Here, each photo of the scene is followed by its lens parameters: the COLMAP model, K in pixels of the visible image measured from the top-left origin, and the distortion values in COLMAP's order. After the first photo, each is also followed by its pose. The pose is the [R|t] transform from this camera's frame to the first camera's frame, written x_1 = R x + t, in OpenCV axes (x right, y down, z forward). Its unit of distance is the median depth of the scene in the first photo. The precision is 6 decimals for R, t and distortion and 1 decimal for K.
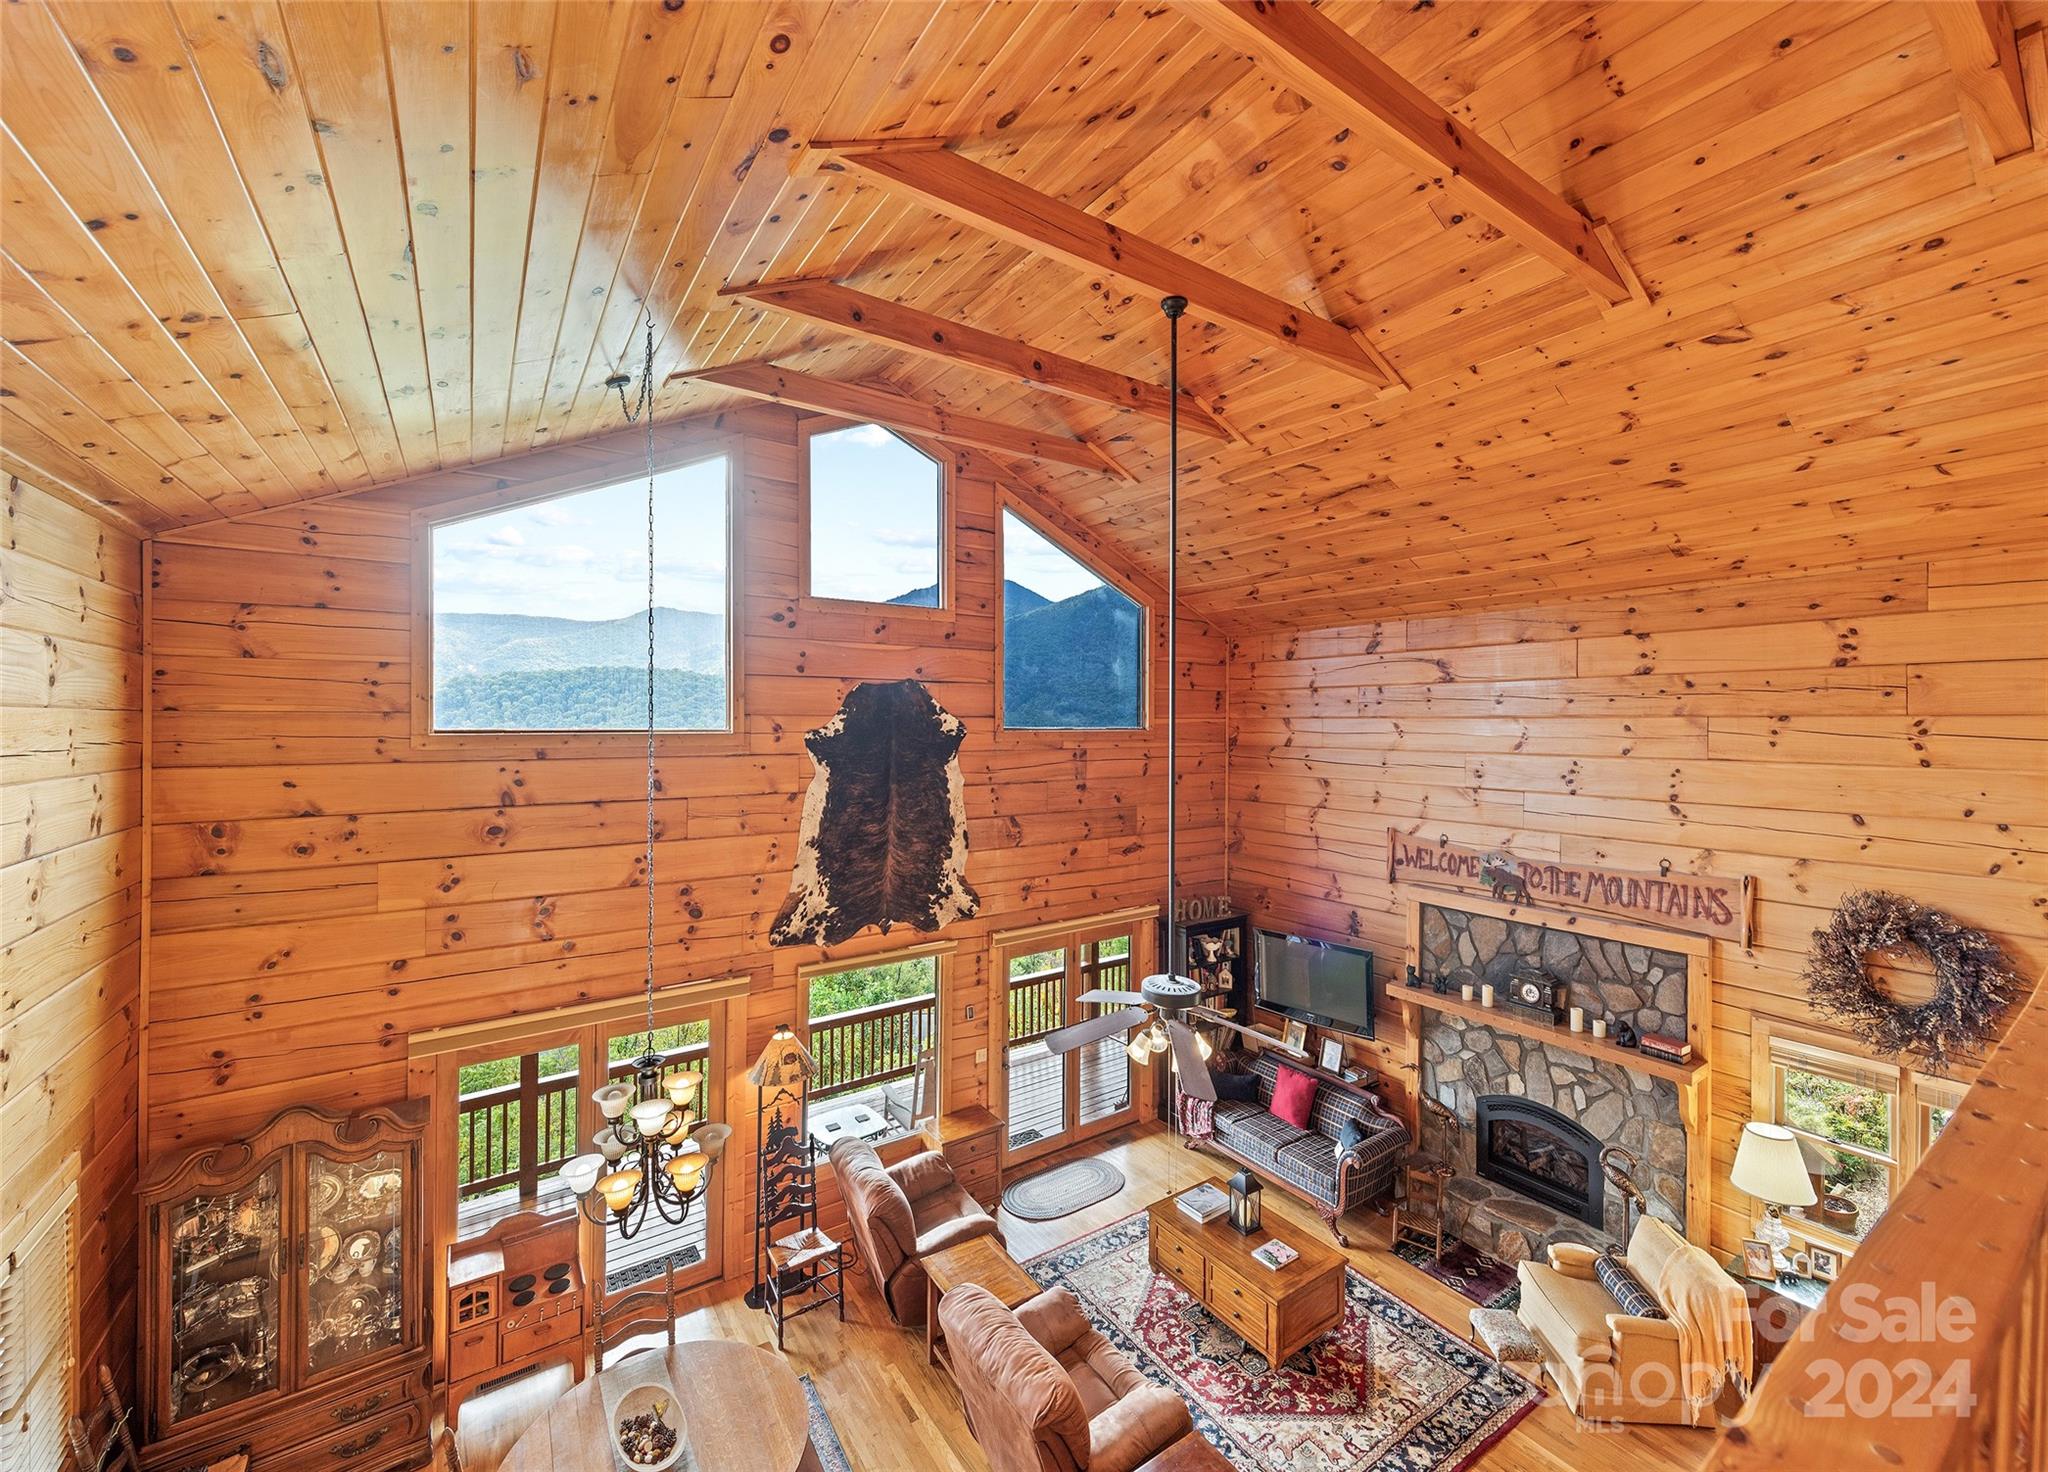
lens RADIAL K [[815.4, 0, 1030.3], [0, 815.4, 727.7], [0, 0, 1]] dist [0.016951, -0.004973]
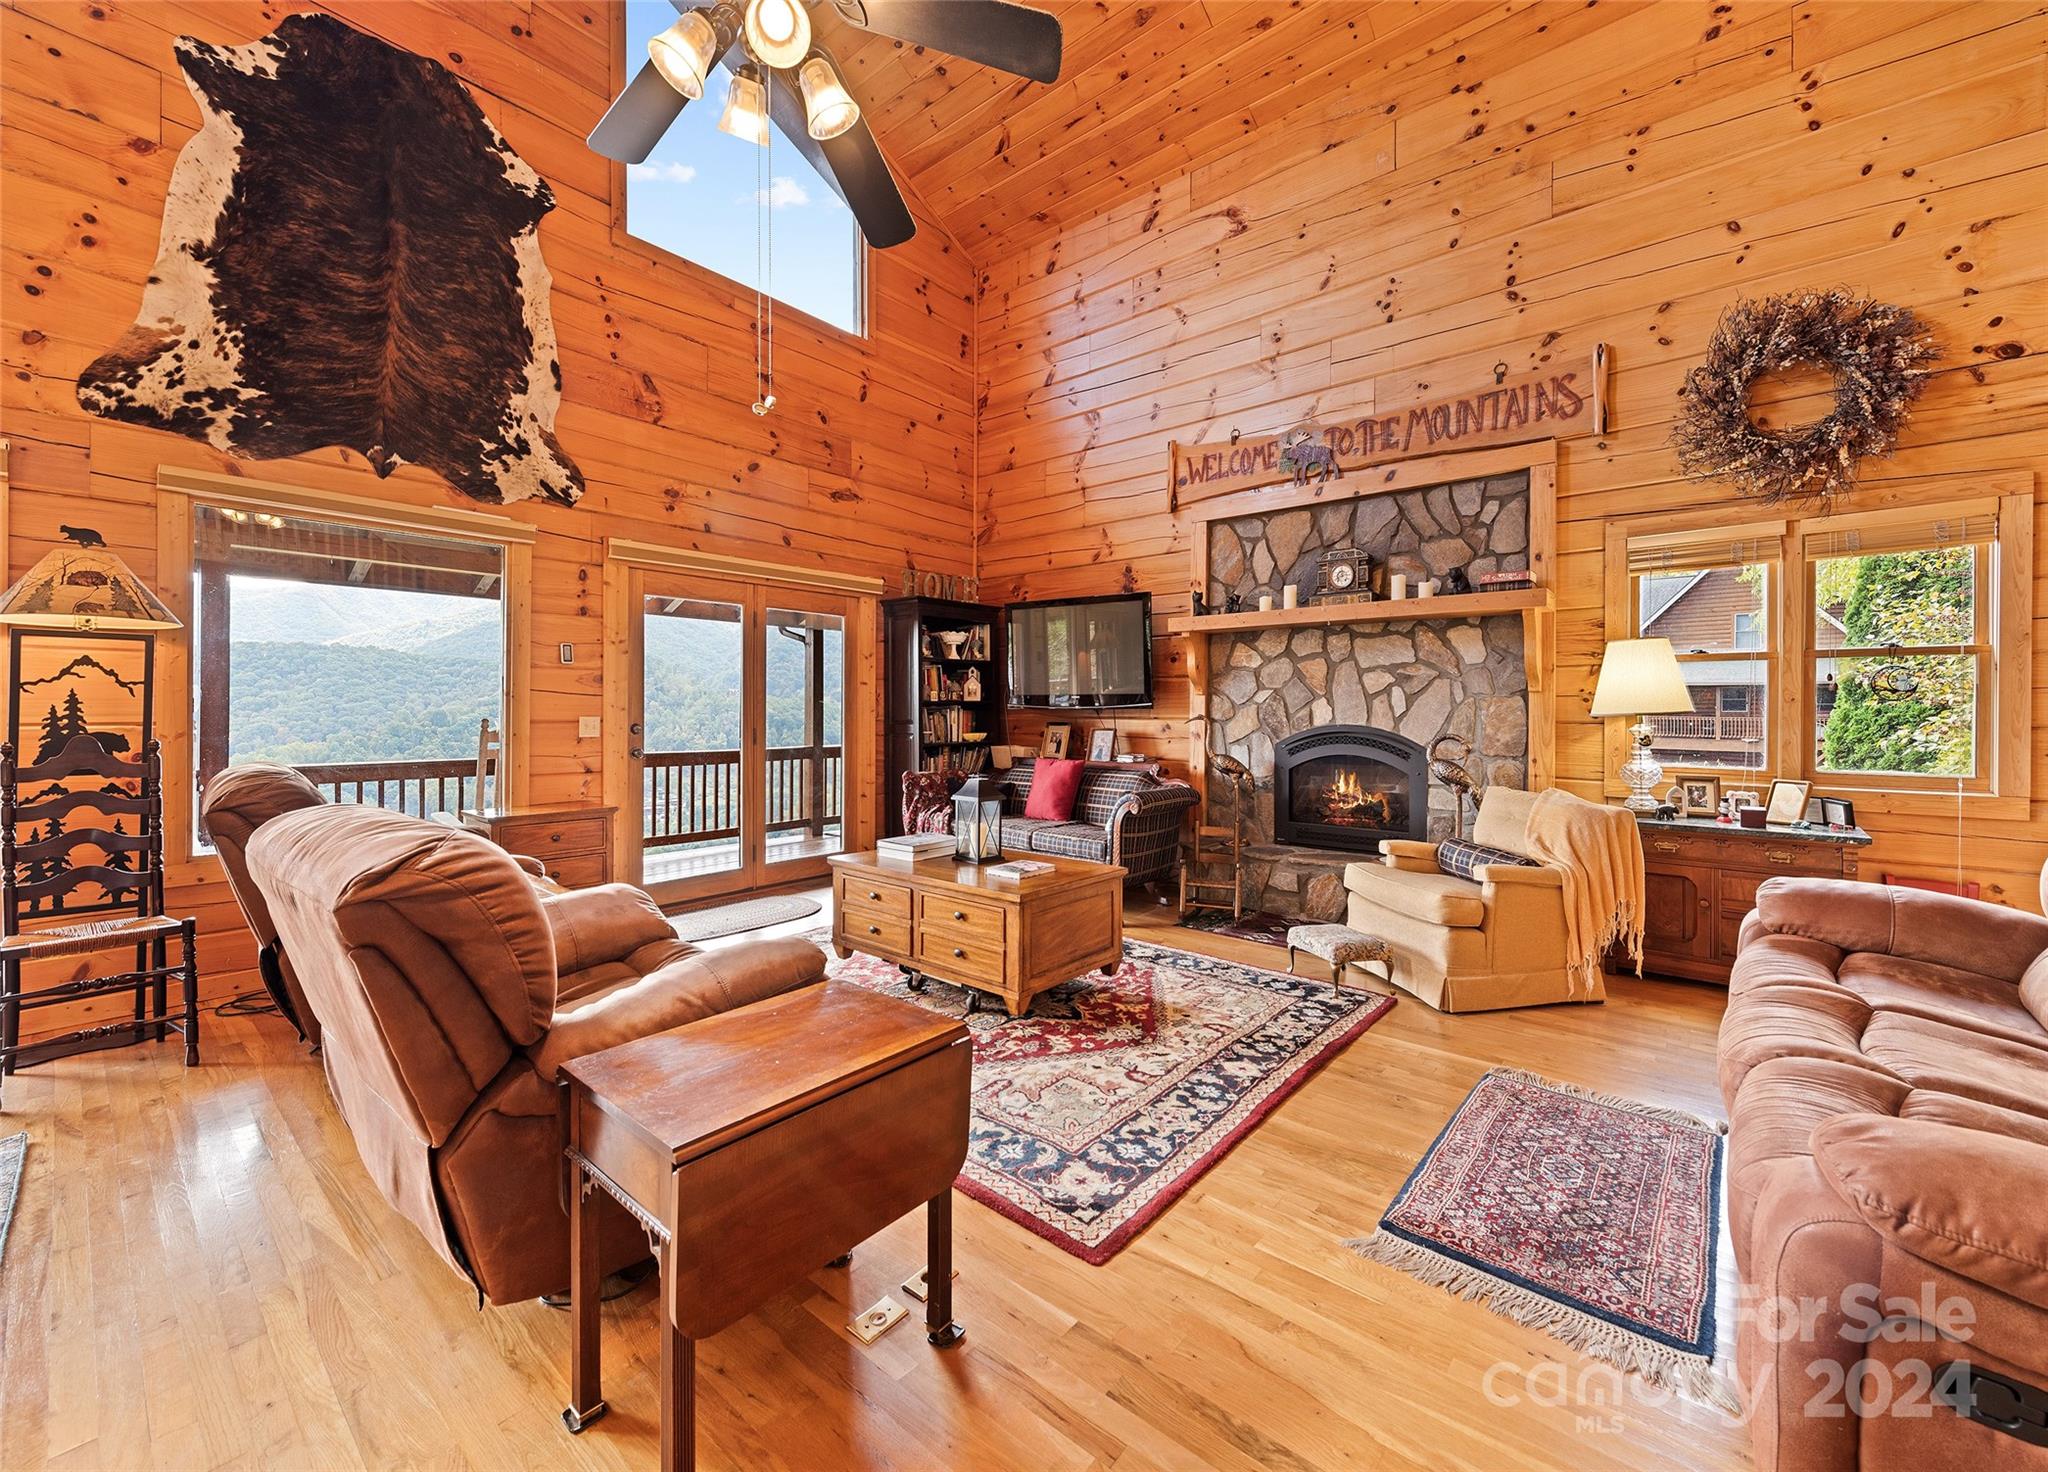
lens RADIAL K [[815.4, 0, 1025.7], [0, 815.4, 709.0], [0, 0, 1]] dist [0.016951, -0.004973]
pose [[0.964802, -0.001189, 0.262977, 0.119154], [0.002690, 0.999982, -0.005349, 0.457663], [-0.262965, 0.005868, 0.964787, 0.339164]]
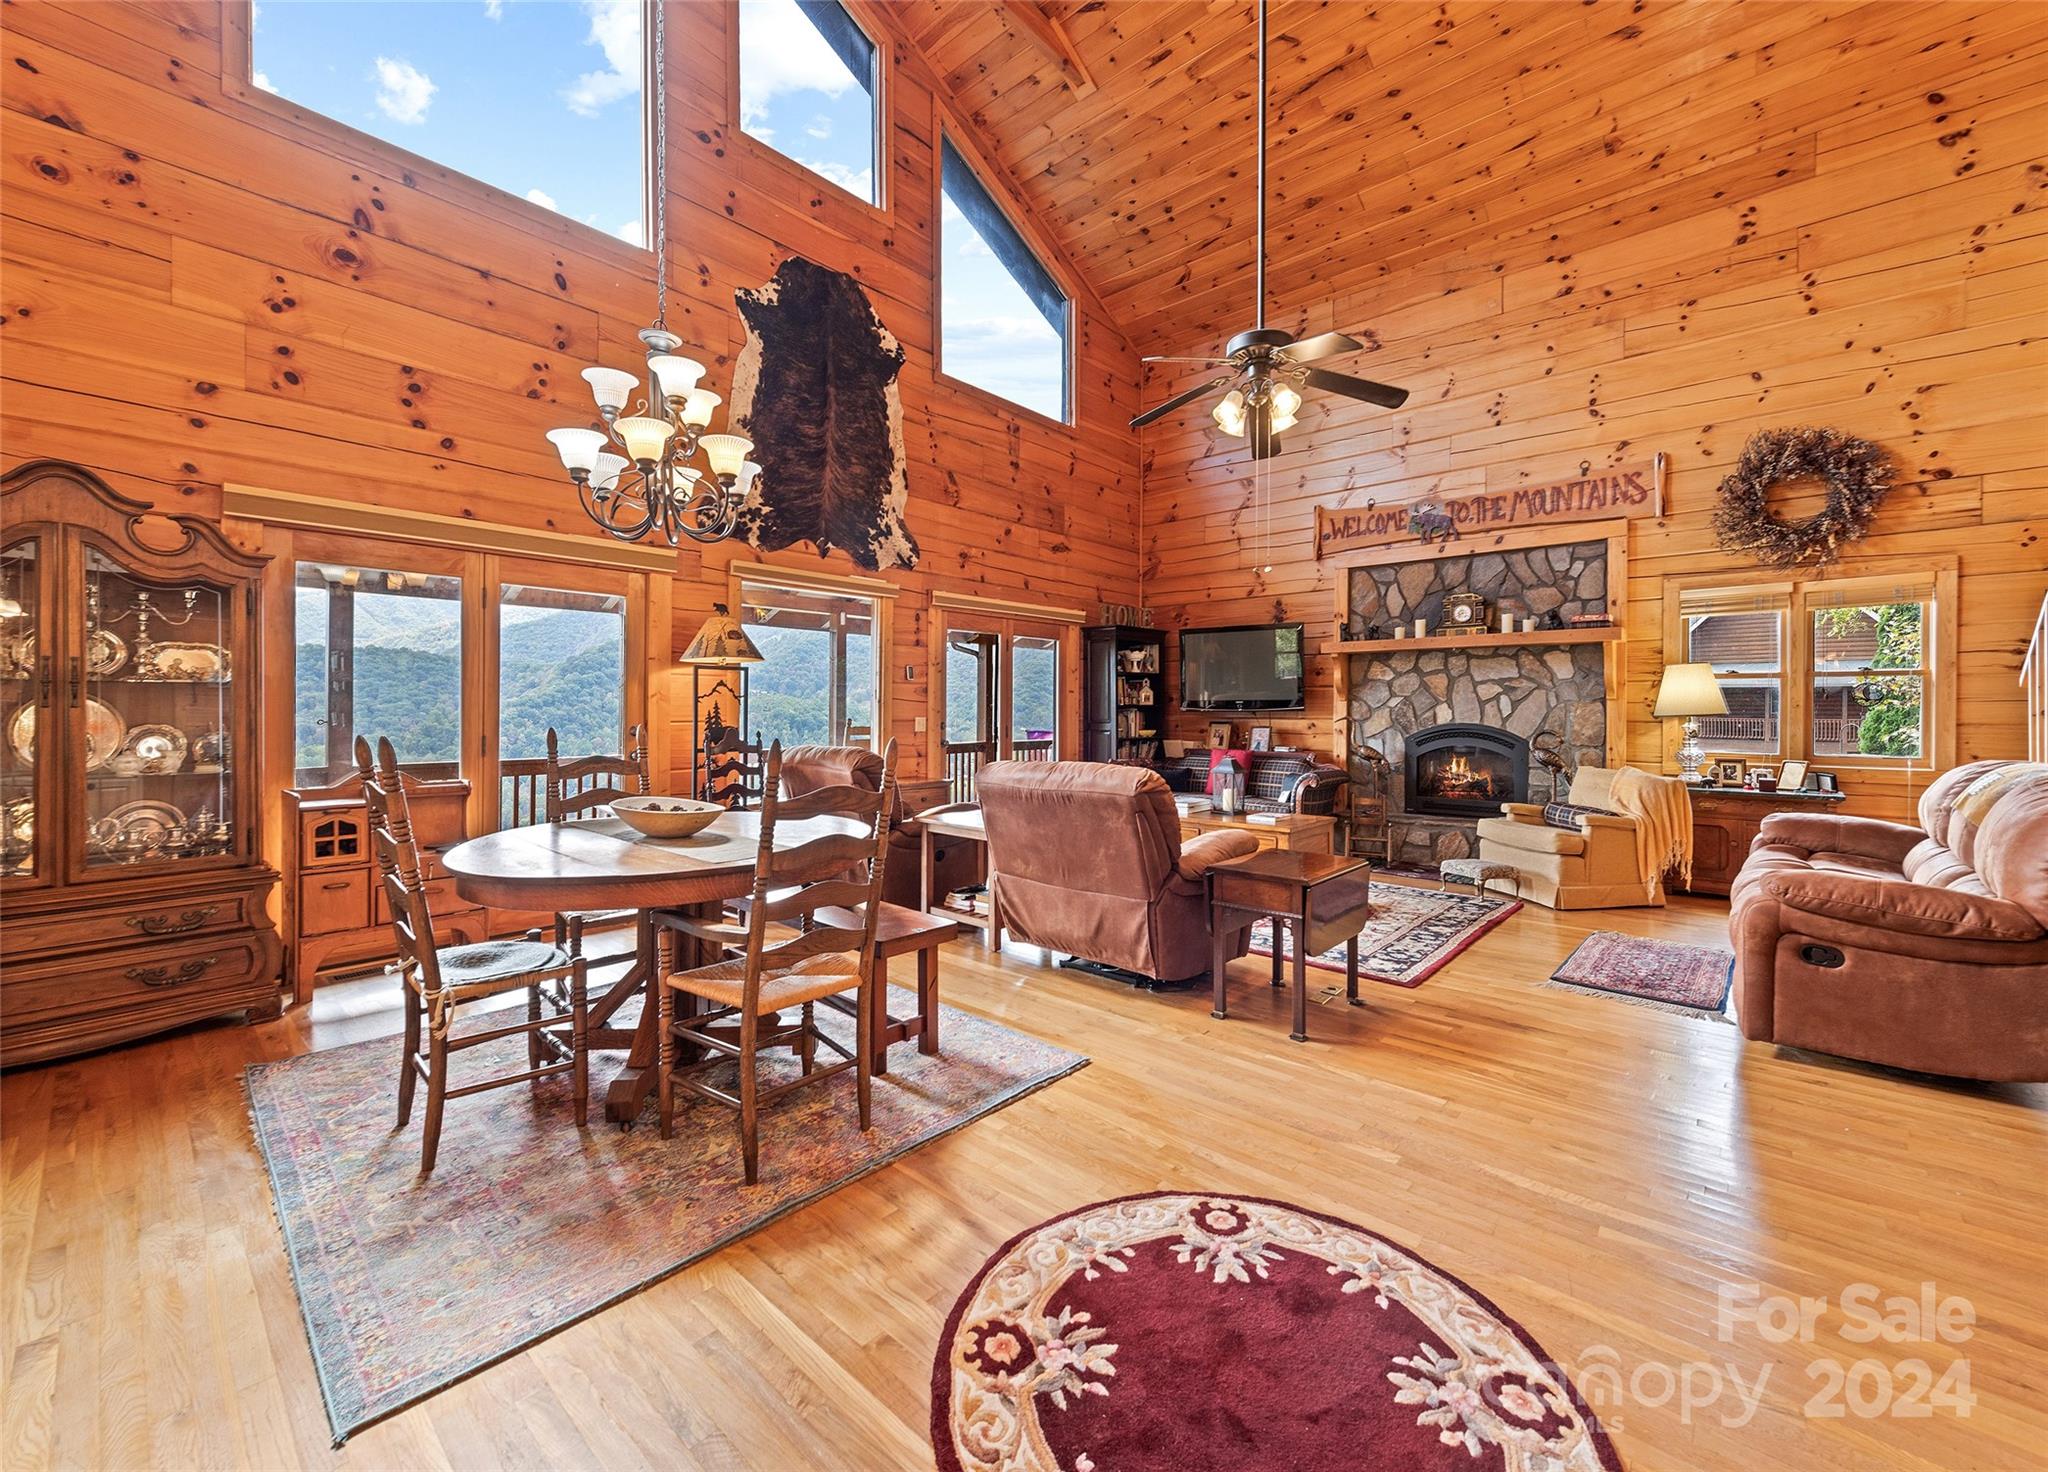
lens RADIAL K [[815.4, 0, 1016.7], [0, 815.4, 713.0], [0, 0, 1]] dist [0.016951, -0.004973]
pose [[0.974396, -0.002473, 0.224824, -0.186970], [0.002641, 0.999996, -0.000448, 0.455490], [-0.224822, 0.001030, 0.974399, 0.105816]]
